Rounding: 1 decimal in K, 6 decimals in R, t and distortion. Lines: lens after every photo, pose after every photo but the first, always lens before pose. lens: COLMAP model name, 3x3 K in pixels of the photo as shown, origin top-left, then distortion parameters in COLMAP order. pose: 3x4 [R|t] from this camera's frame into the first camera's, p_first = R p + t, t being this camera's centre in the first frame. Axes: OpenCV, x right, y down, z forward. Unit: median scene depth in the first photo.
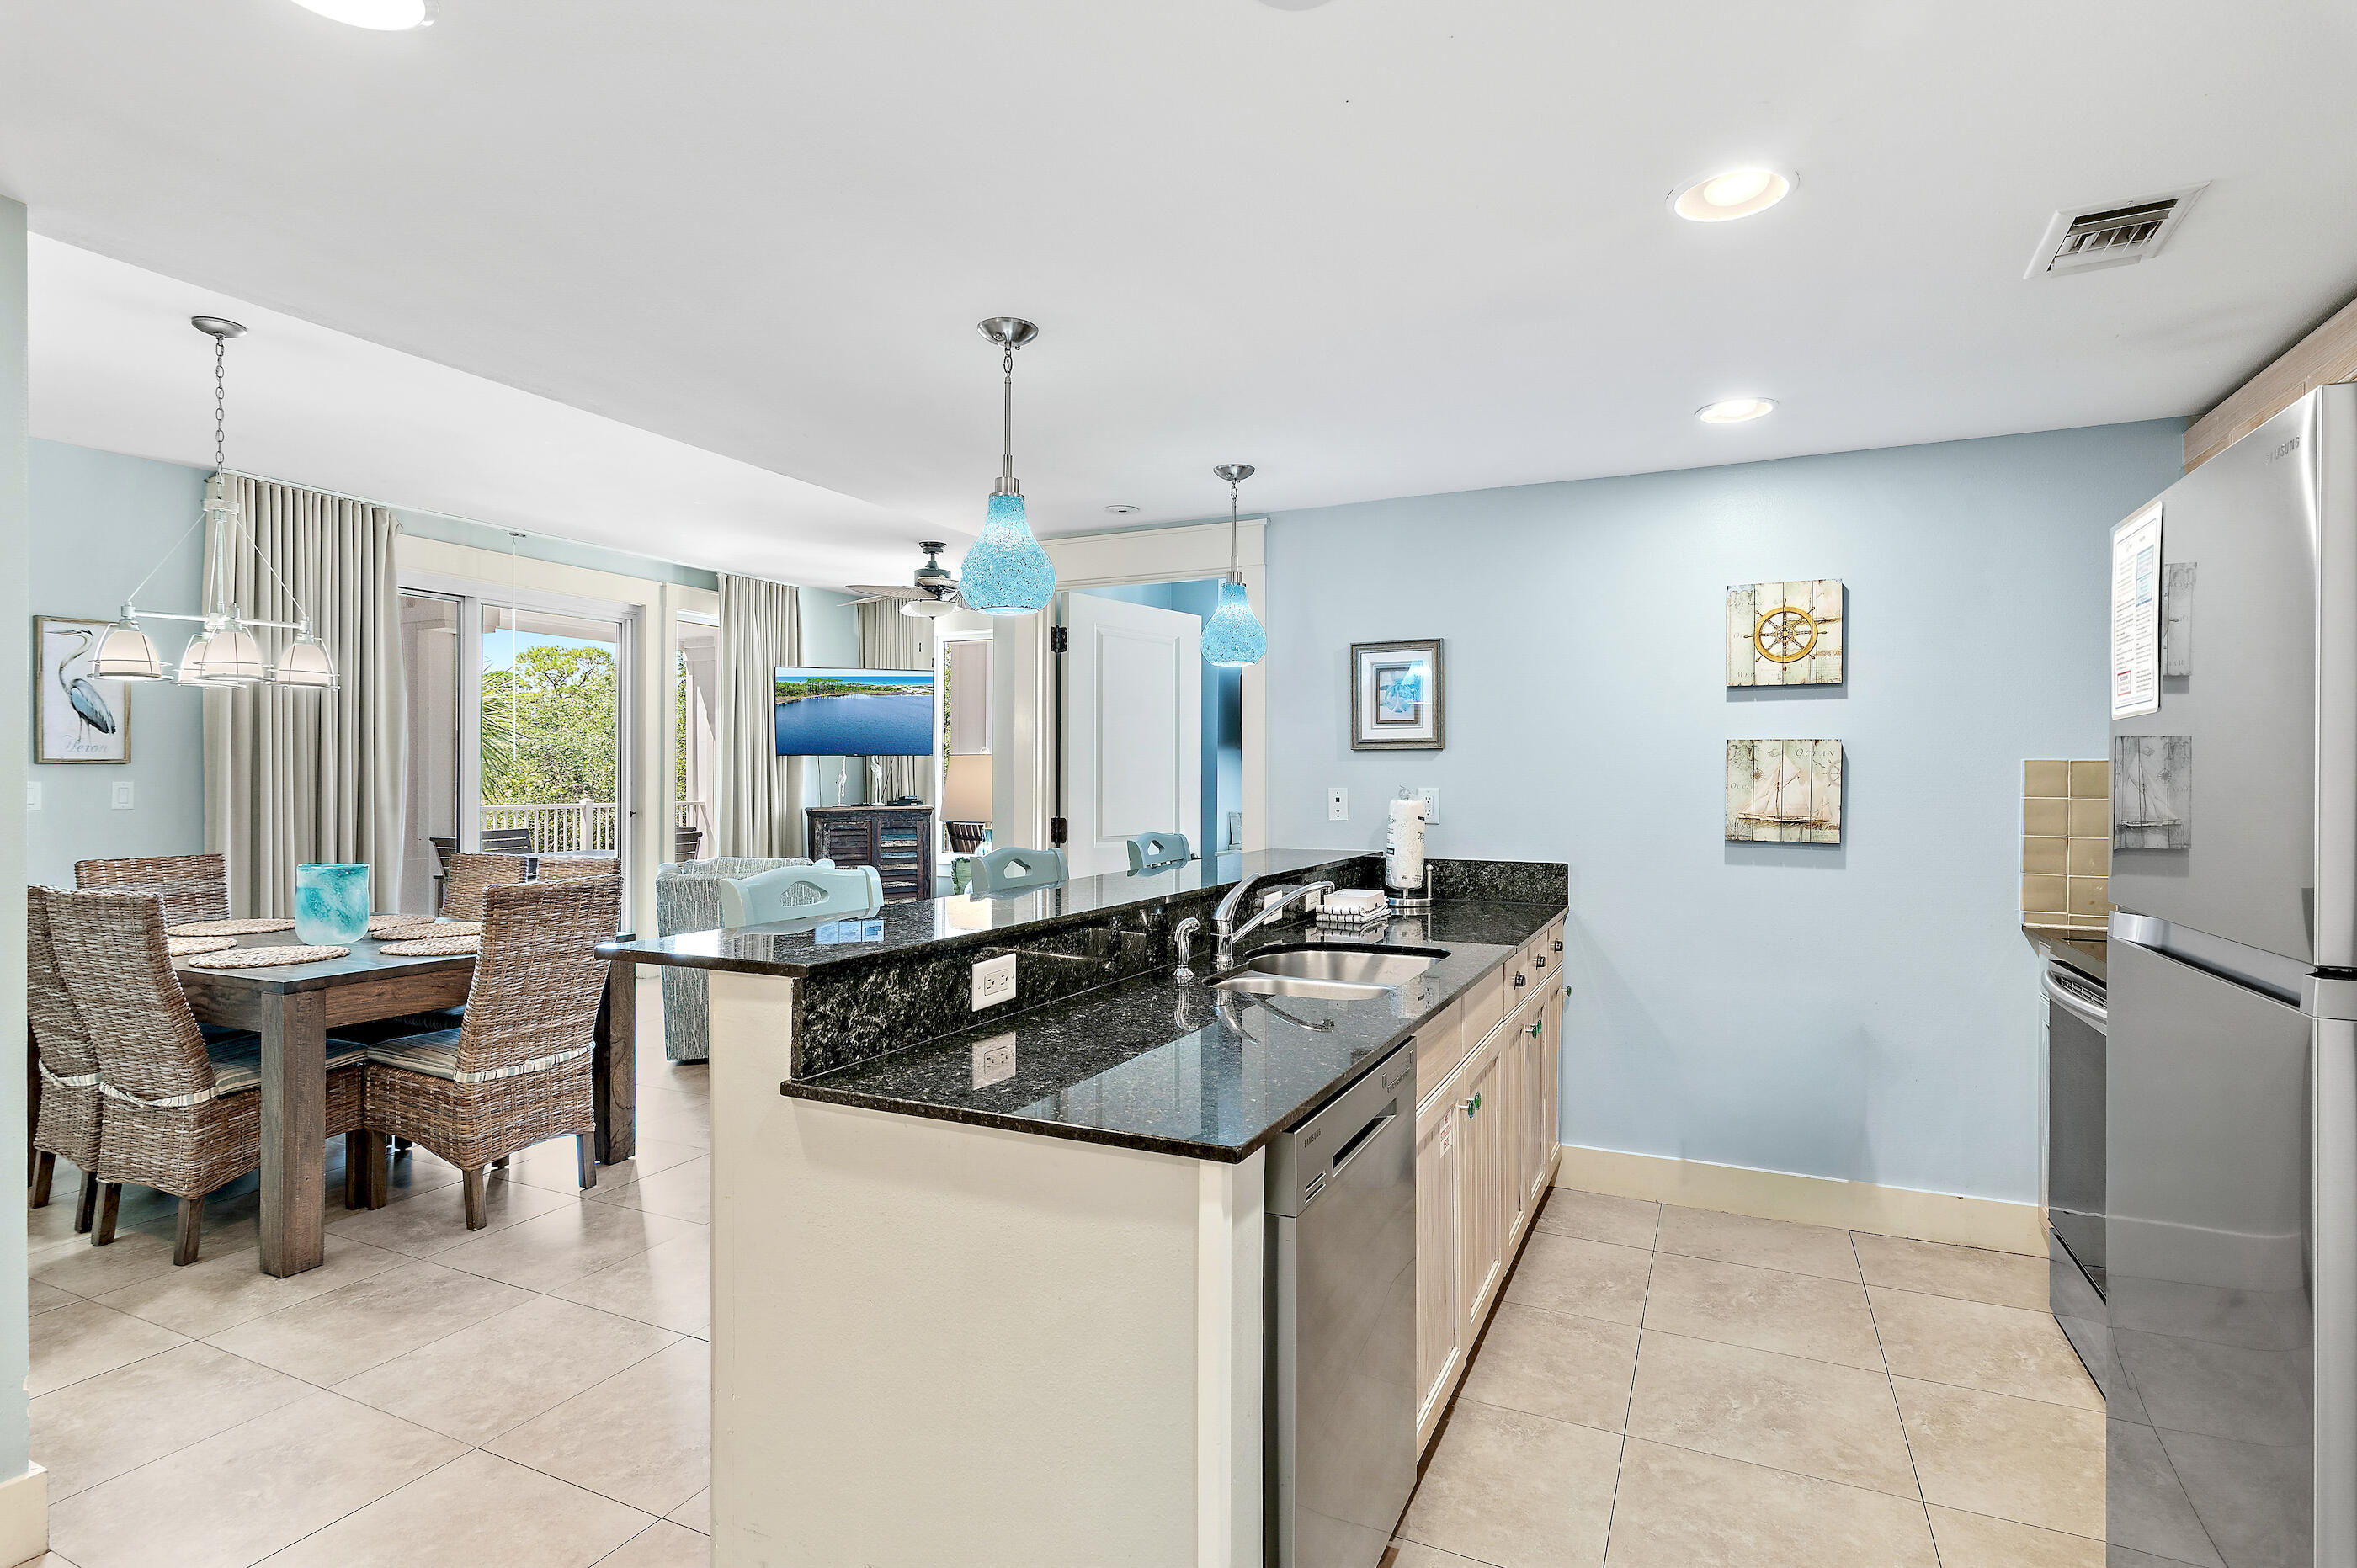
lens RADIAL K [[1154.8, 0, 1183.2], [0, 1154.8, 780.8], [0, 0, 1]] dist [0.004748, -0.001226]
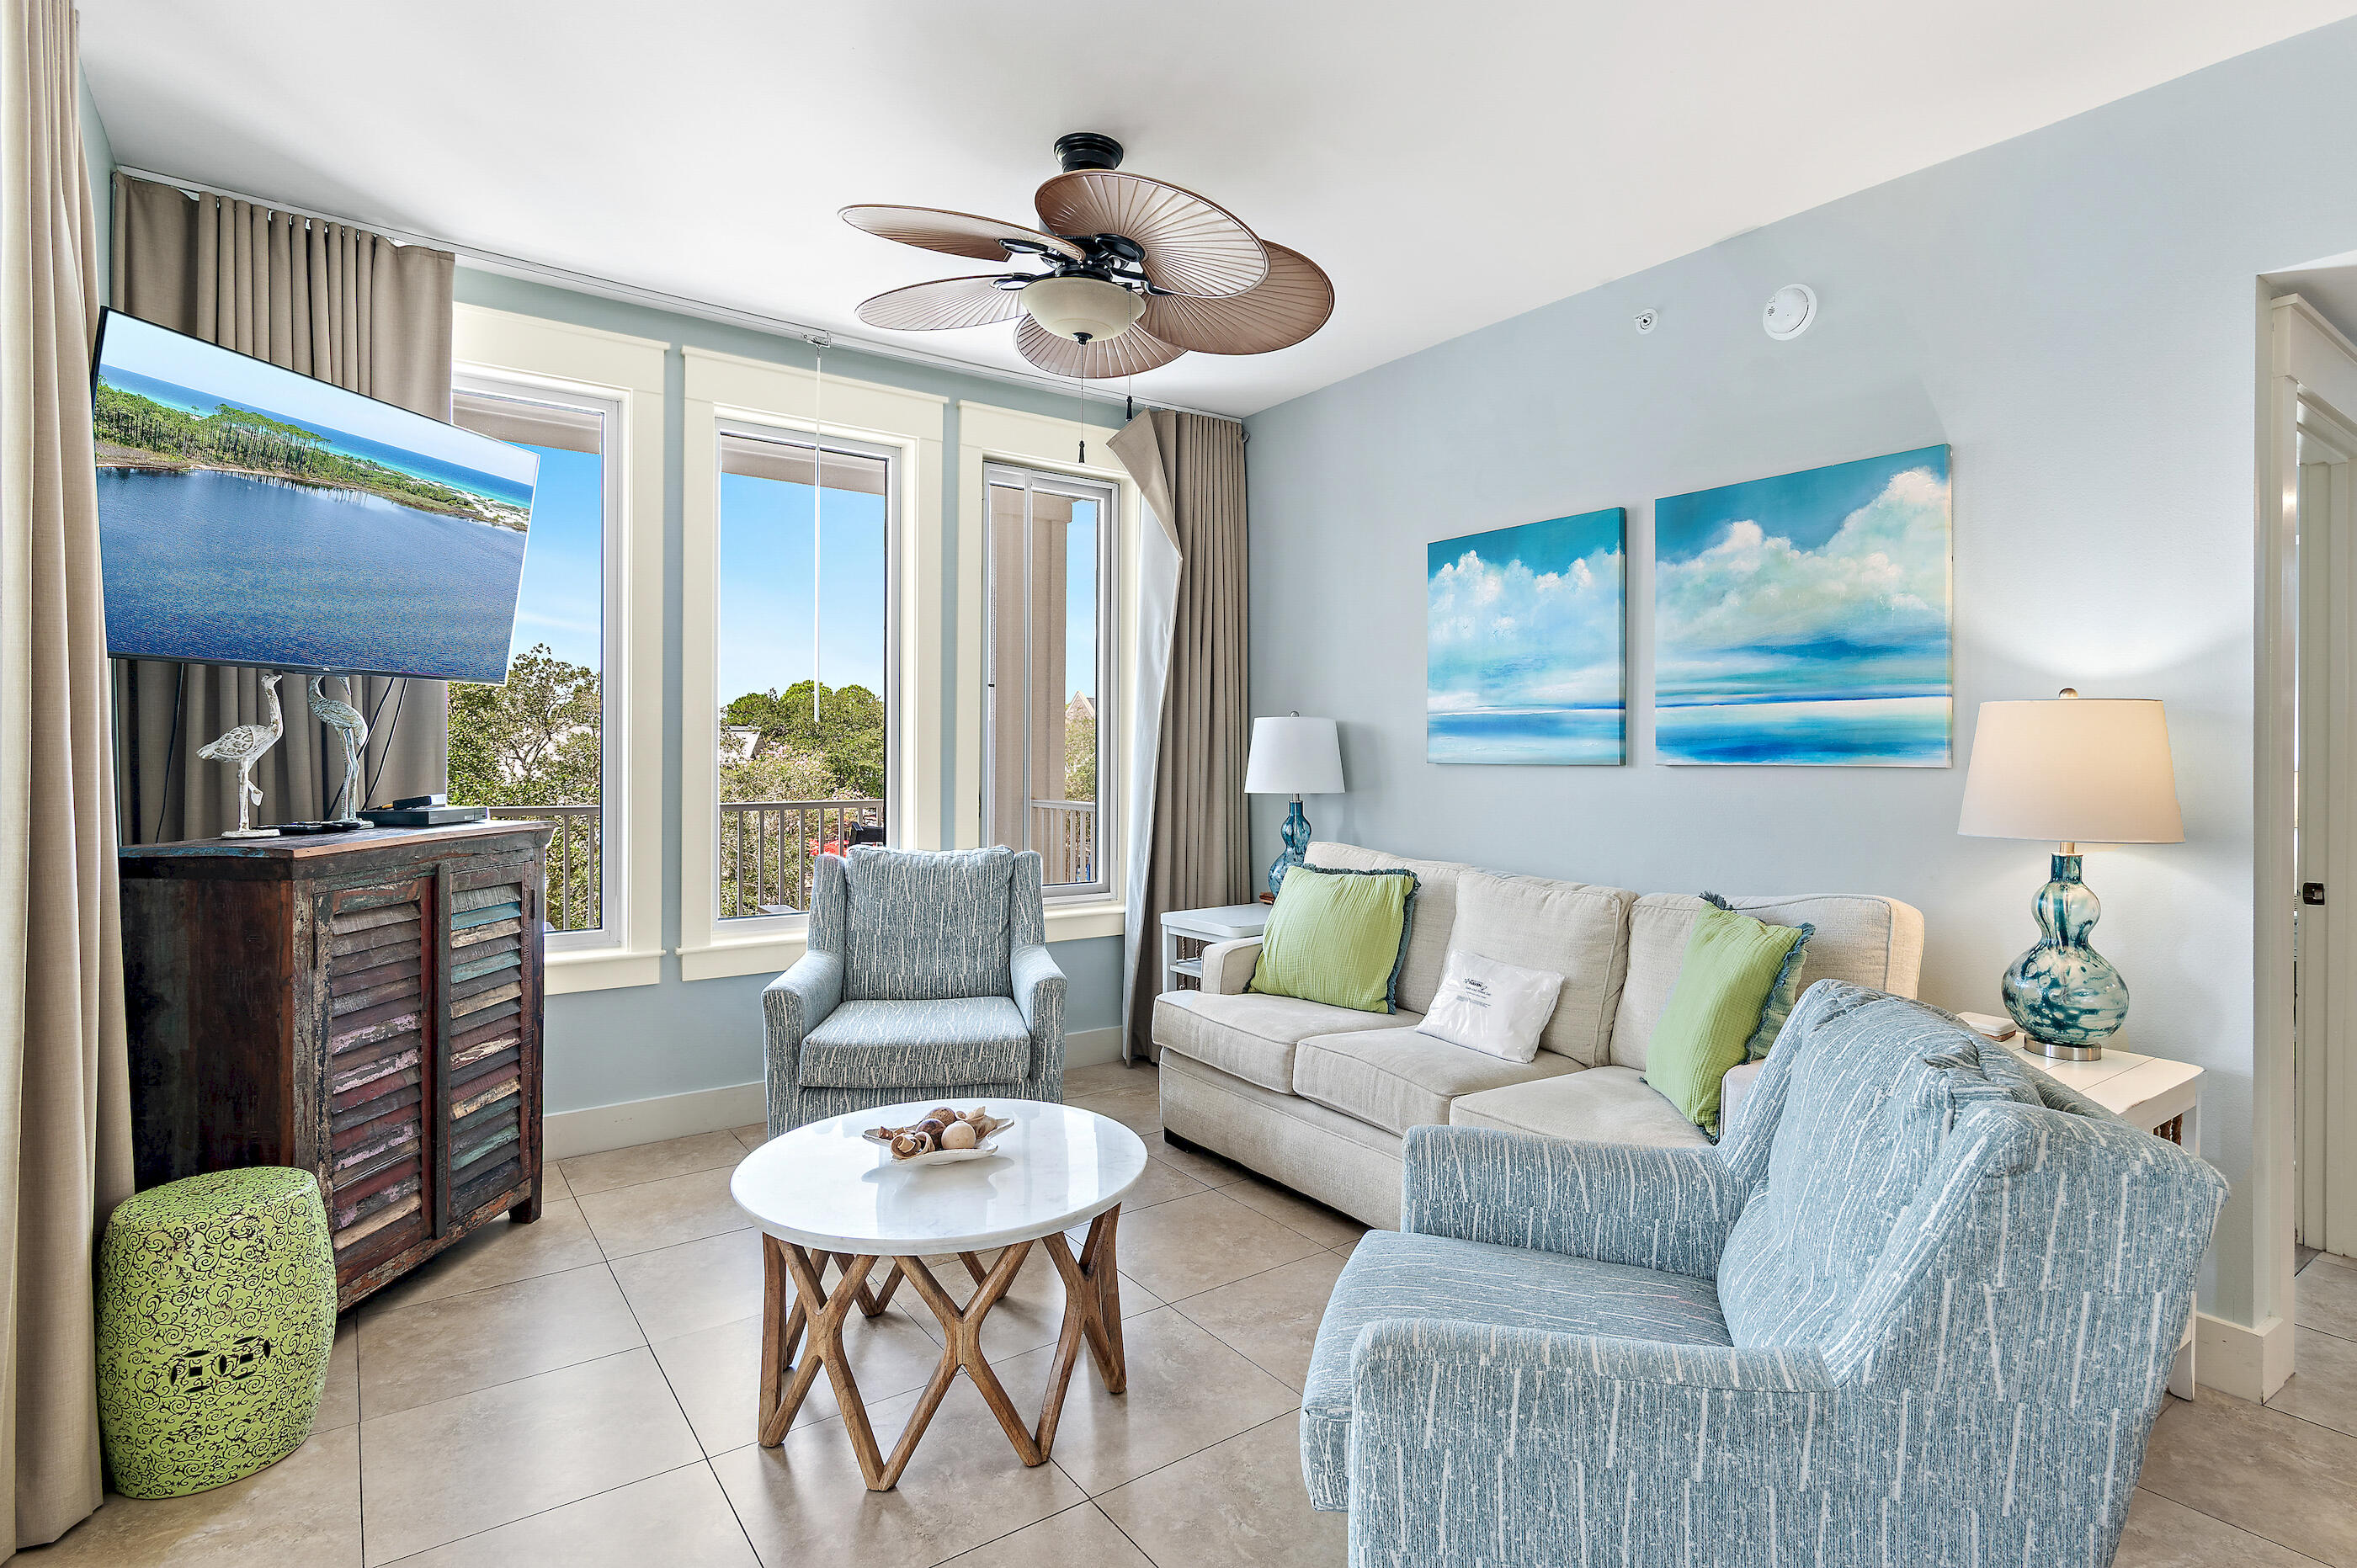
lens RADIAL K [[1181.5, 0, 1215.0], [0, 1181.5, 767.2], [0, 0, 1]] dist [0.002327, -0.000985]
pose [[0.470099, -0.009687, 0.882560, -0.985009], [-0.001909, 0.999926, 0.011992, -0.000465], [-0.882612, -0.007322, 0.470046, 1.380300]]
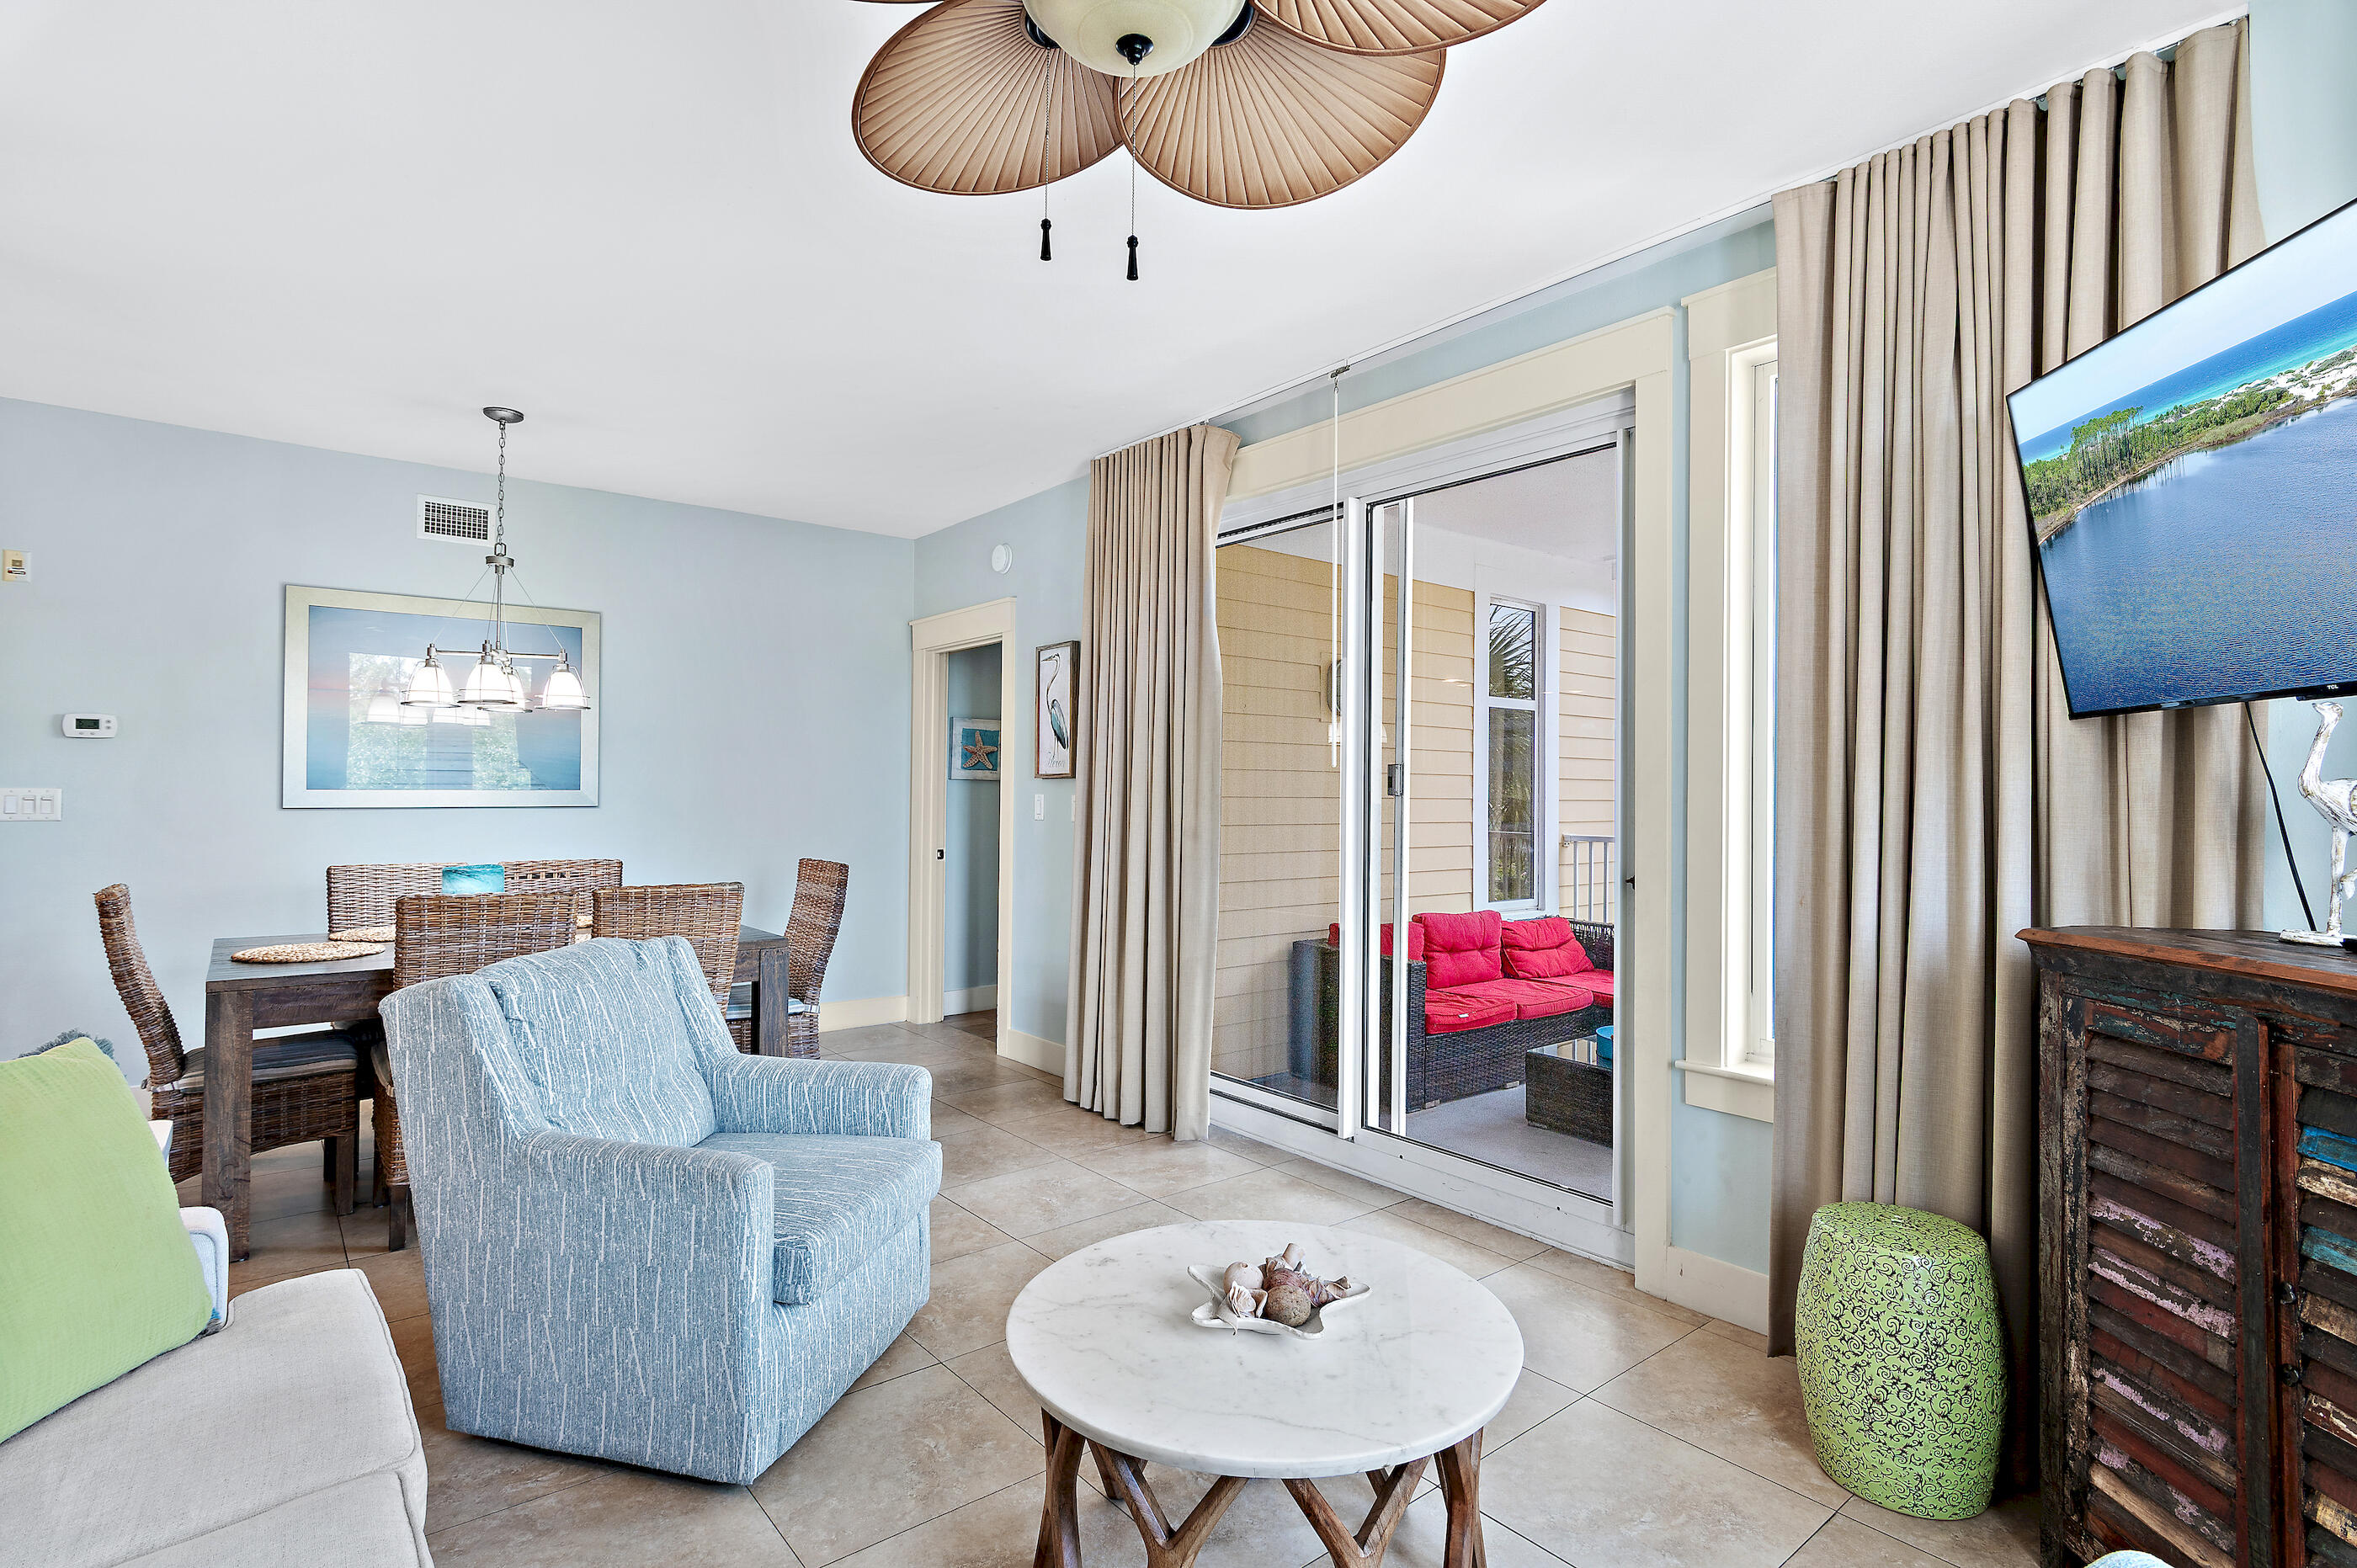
lens RADIAL K [[1146.2, 0, 1184.9], [0, 1146.2, 774.0], [0, 0, 1]] dist [0.001901, -0.000325]
pose [[-0.425809, -0.017758, -0.904639, -0.051062], [-0.011767, 0.999832, -0.014088, -0.006226], [0.904736, 0.004646, -0.425947, 1.970310]]
